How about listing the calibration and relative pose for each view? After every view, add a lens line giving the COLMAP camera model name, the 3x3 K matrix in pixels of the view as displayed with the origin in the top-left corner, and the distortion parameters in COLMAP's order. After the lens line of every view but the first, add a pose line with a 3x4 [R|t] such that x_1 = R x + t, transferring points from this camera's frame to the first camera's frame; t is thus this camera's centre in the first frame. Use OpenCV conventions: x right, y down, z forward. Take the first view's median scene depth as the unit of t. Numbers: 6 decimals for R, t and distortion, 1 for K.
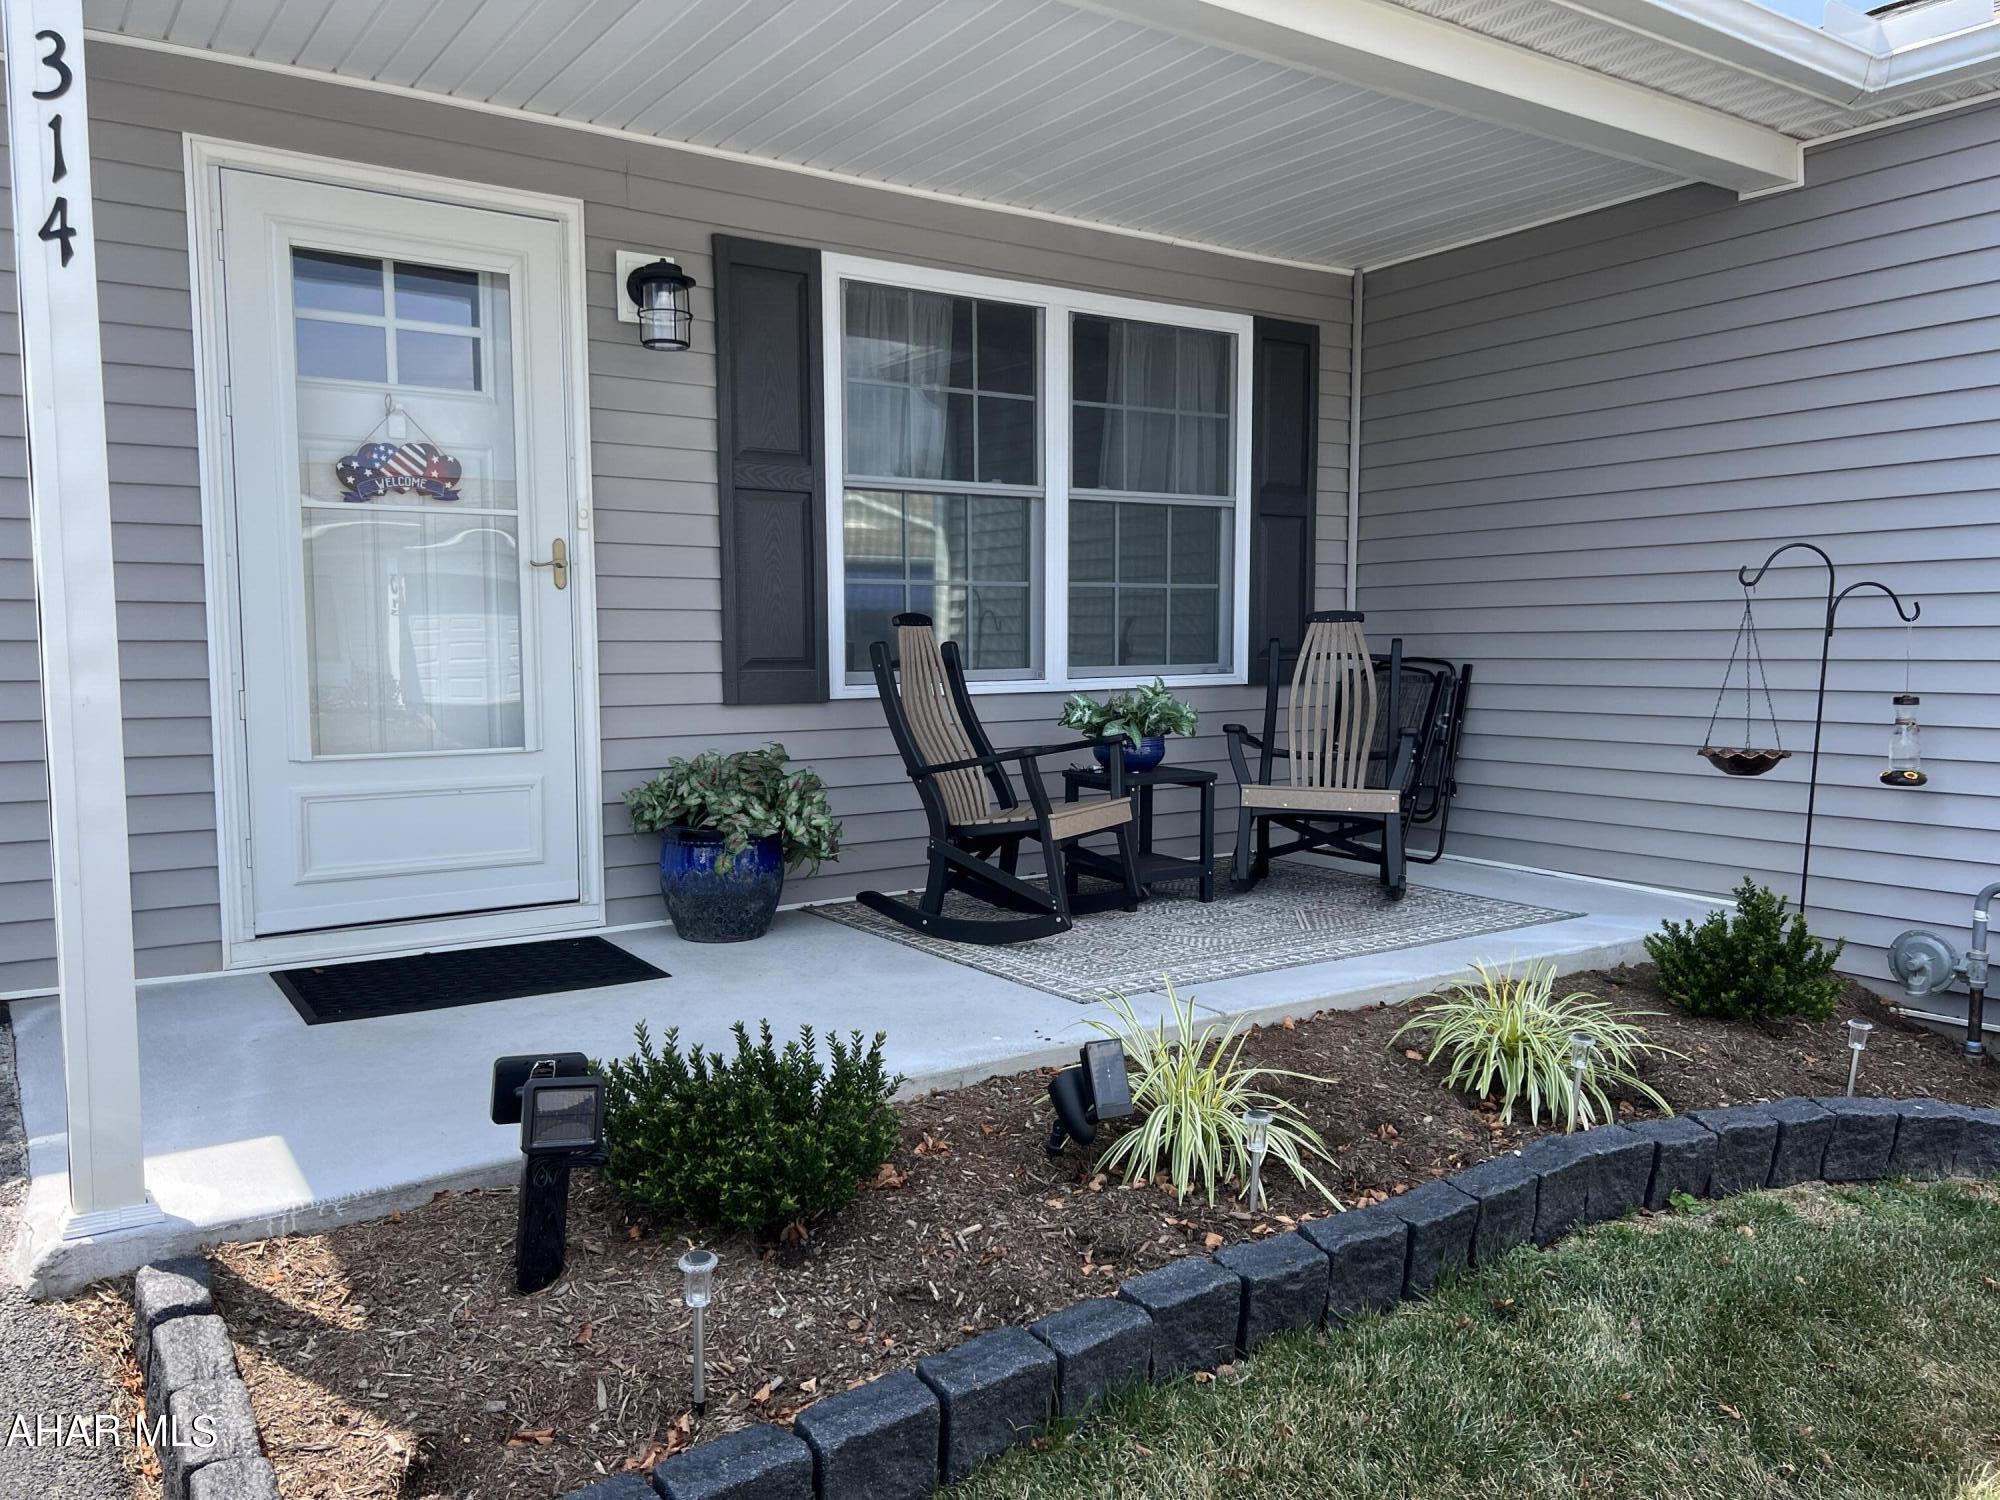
lens RADIAL K [[1508.7, 0, 980.4], [0, 1508.7, 752.8], [0, 0, 1]] dist [0.054368, -0.079692]
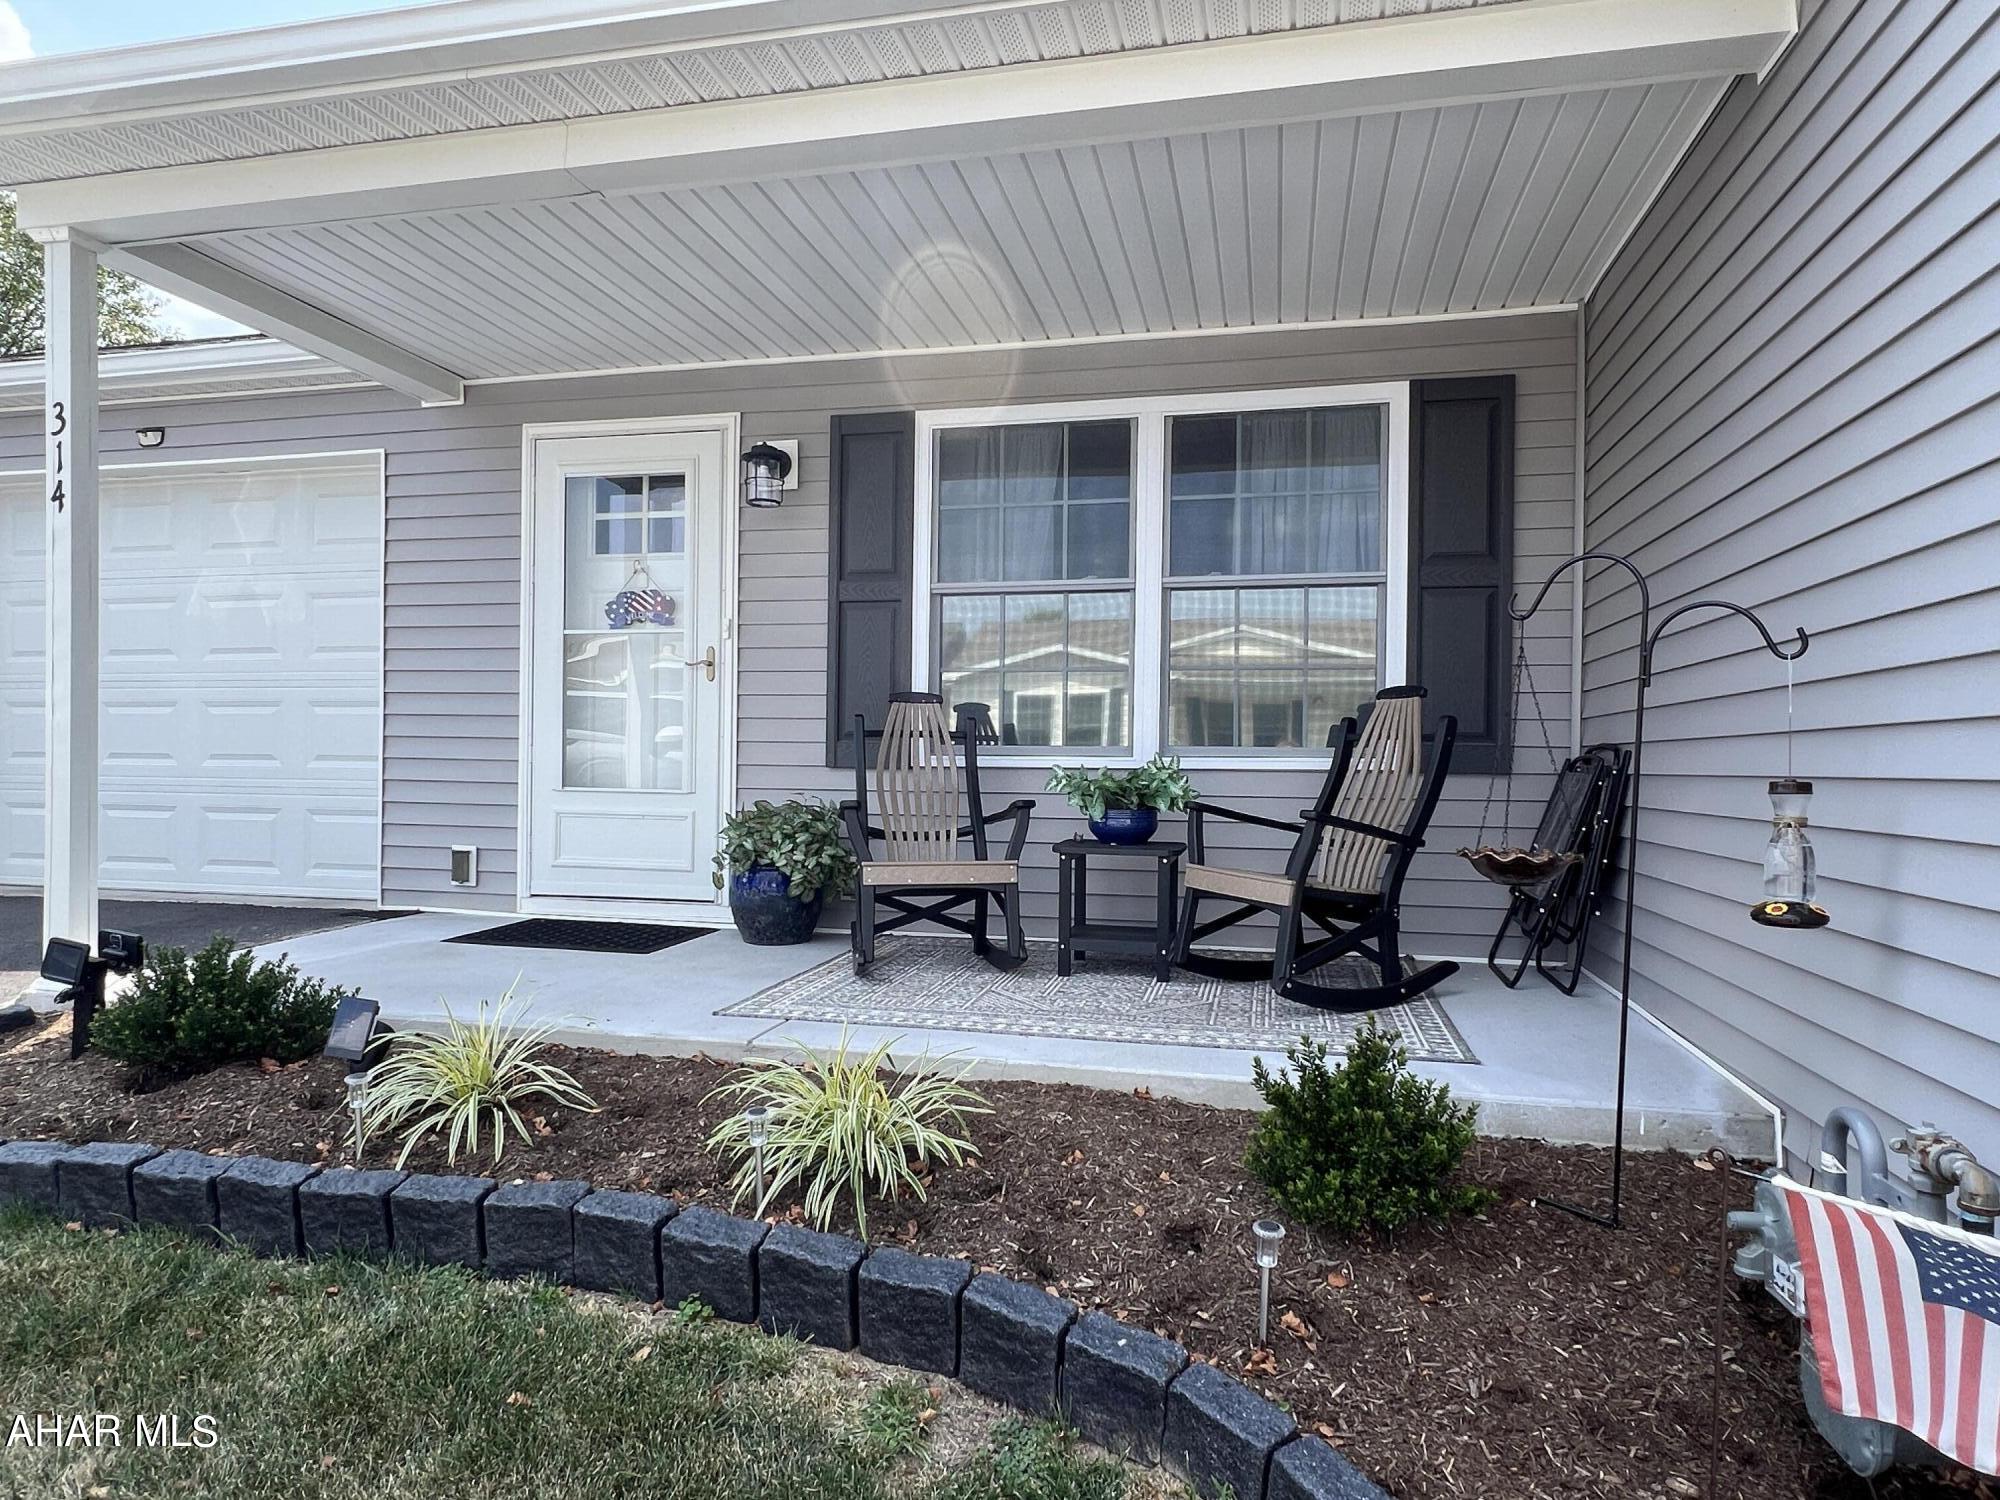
lens RADIAL K [[1178.2, 0, 997.7], [0, 1178.2, 740.0], [0, 0, 1]] dist [-0.000101, 0.000175]
pose [[0.680380, 0.002450, -0.732856, 0.682932], [-0.068662, 0.995809, -0.060417, -0.003252], [0.729636, 0.091425, 0.677696, 0.421344]]
